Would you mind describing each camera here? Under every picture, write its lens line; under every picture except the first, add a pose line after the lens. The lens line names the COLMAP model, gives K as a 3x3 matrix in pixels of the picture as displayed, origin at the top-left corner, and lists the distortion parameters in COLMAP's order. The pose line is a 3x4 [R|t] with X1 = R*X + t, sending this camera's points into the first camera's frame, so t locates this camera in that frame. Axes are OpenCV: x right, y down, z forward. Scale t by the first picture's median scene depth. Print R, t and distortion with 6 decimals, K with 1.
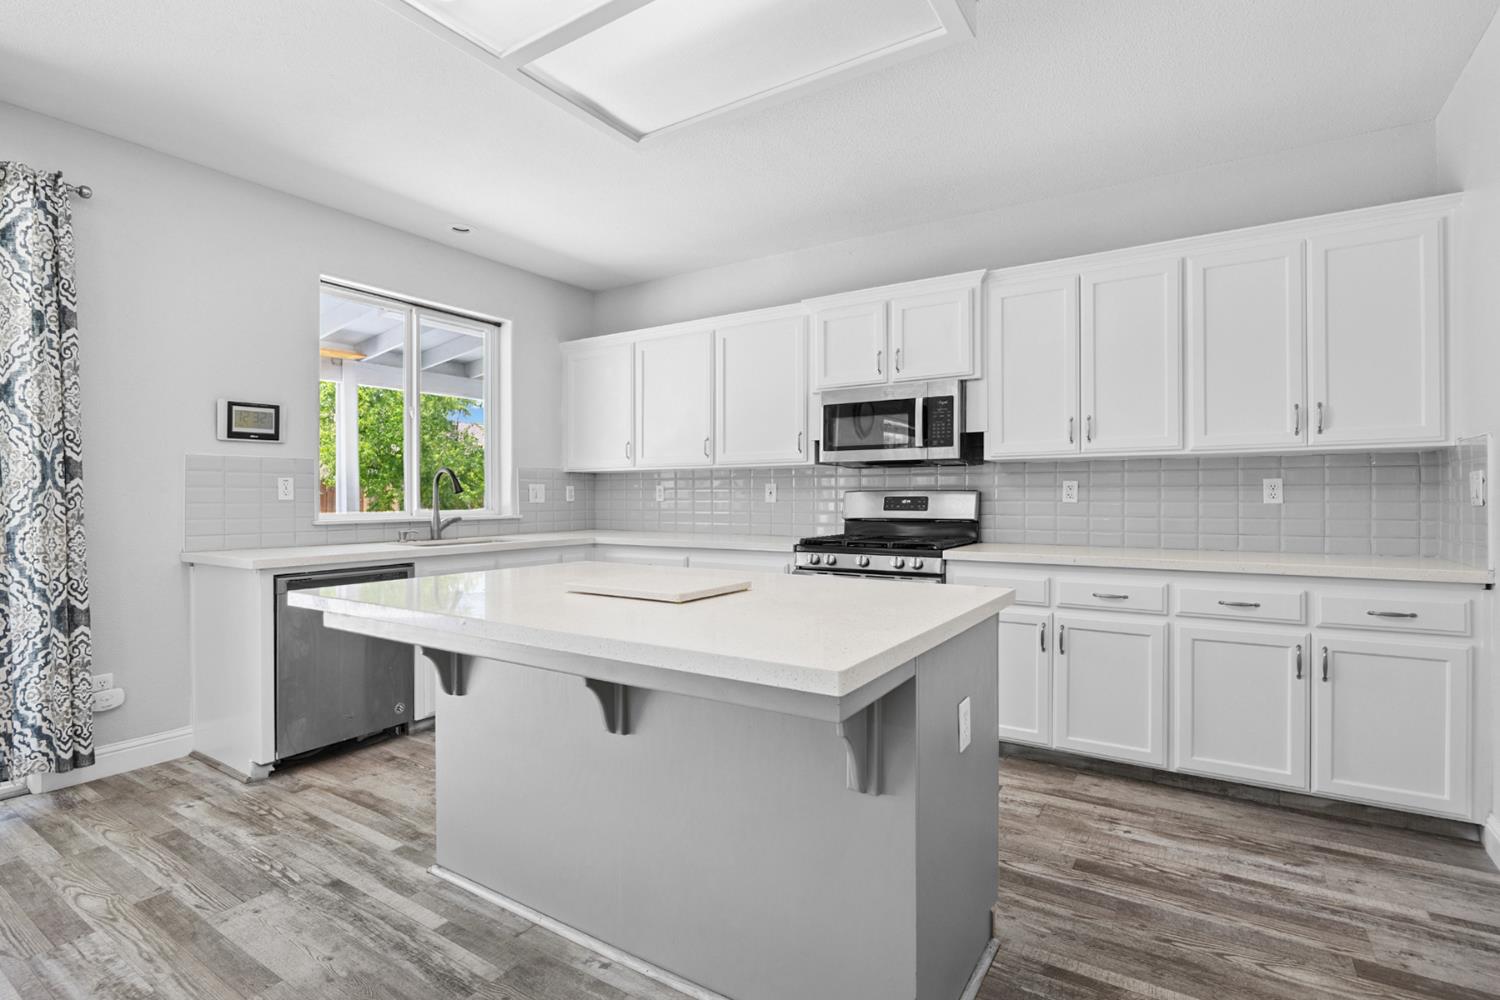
lens RADIAL K [[686.9, 0, 747.1], [0, 686.9, 497.0], [0, 0, 1]] dist [-0.010013, 0.000420]
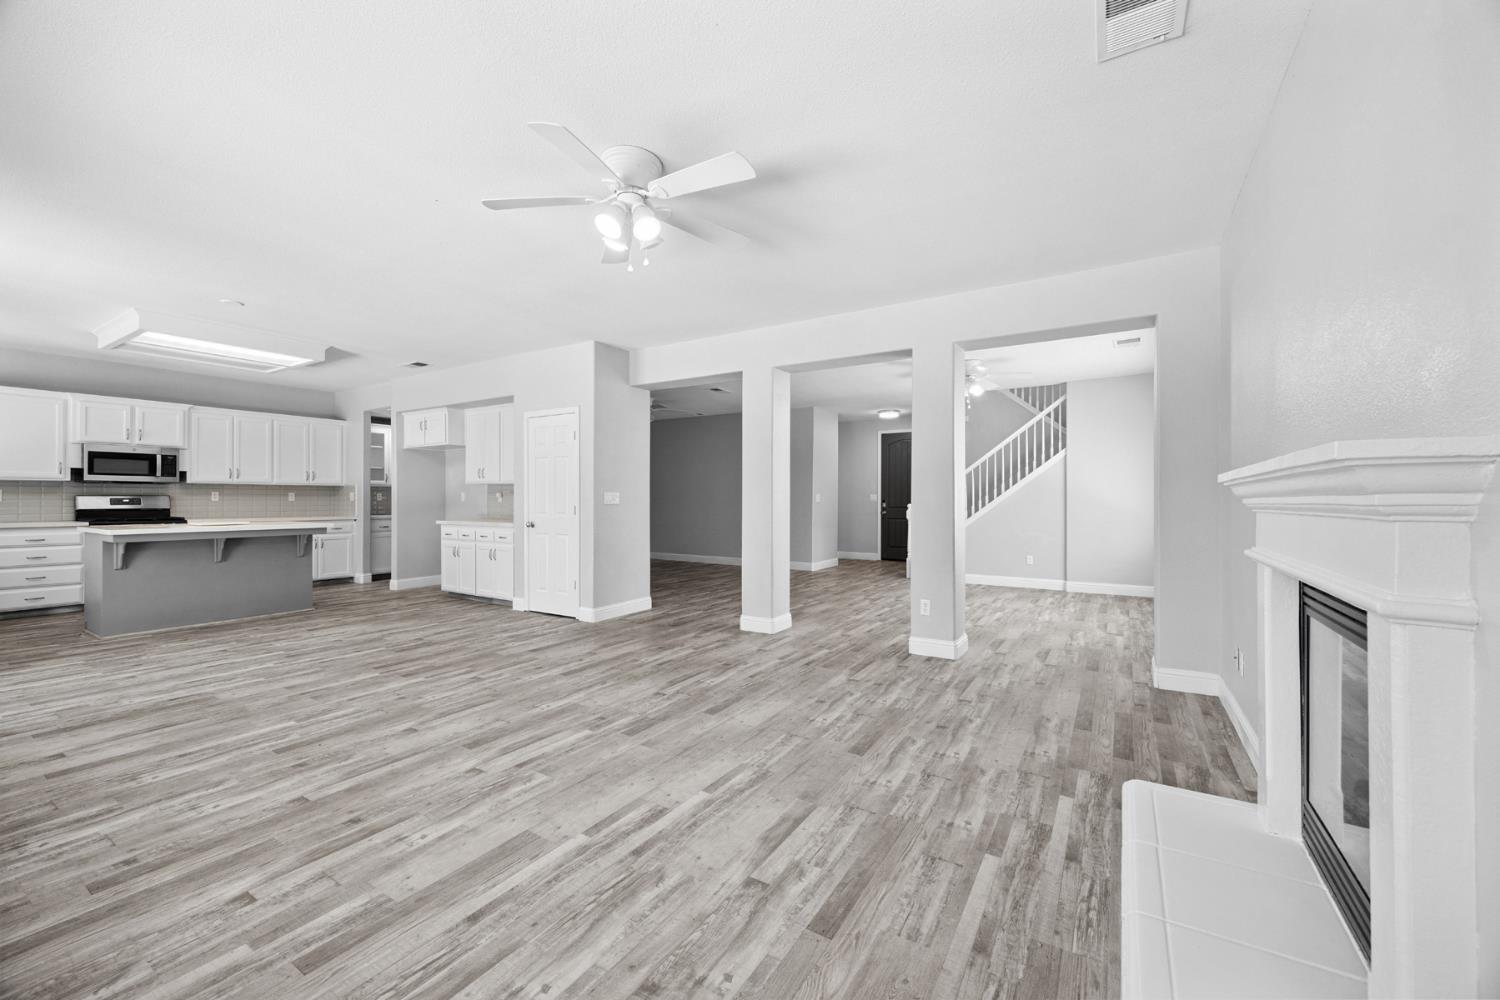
lens RADIAL K [[594.2, 0, 751.8], [0, 594.2, 492.0], [0, 0, 1]] dist [0.002560, 0.000547]
pose [[-0.019604, 0.012438, 0.999730, -1.905615], [-0.004346, 0.999912, -0.012525, -0.005792], [-0.999798, -0.004591, -0.019548, -0.996417]]
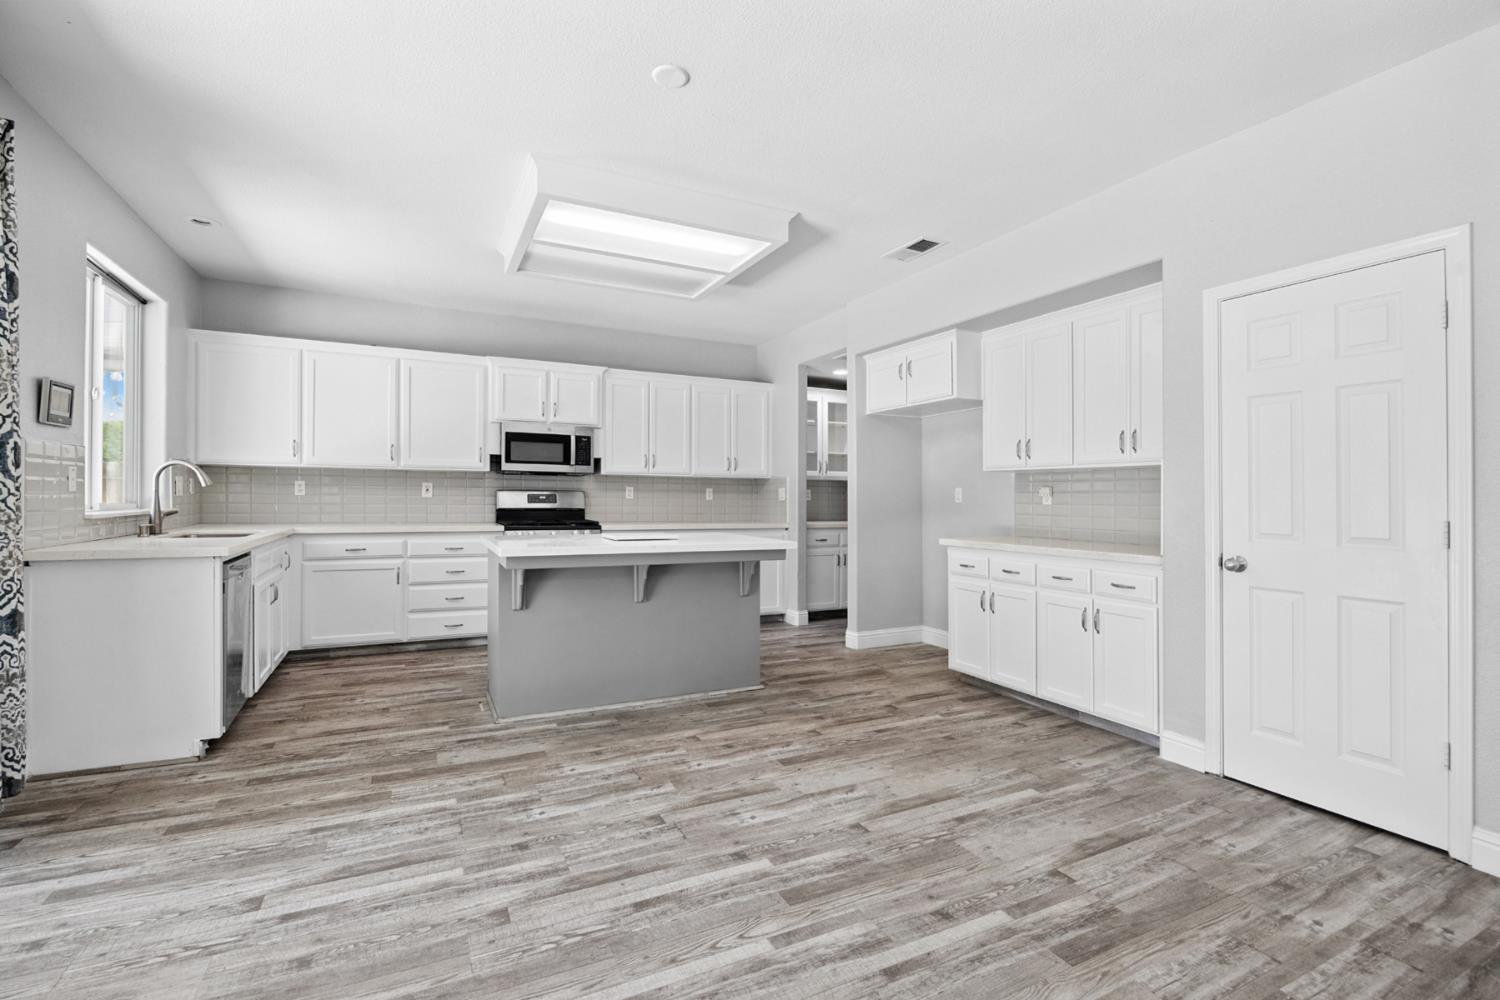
lens RADIAL K [[686.9, 0, 747.1], [0, 686.9, 497.0], [0, 0, 1]] dist [-0.010013, 0.000420]
pose [[0.507789, 0.006541, 0.861457, -1.055989], [-0.012862, 0.999917, -0.000011, -0.000559], [-0.861386, -0.011075, 0.507831, -0.229327]]
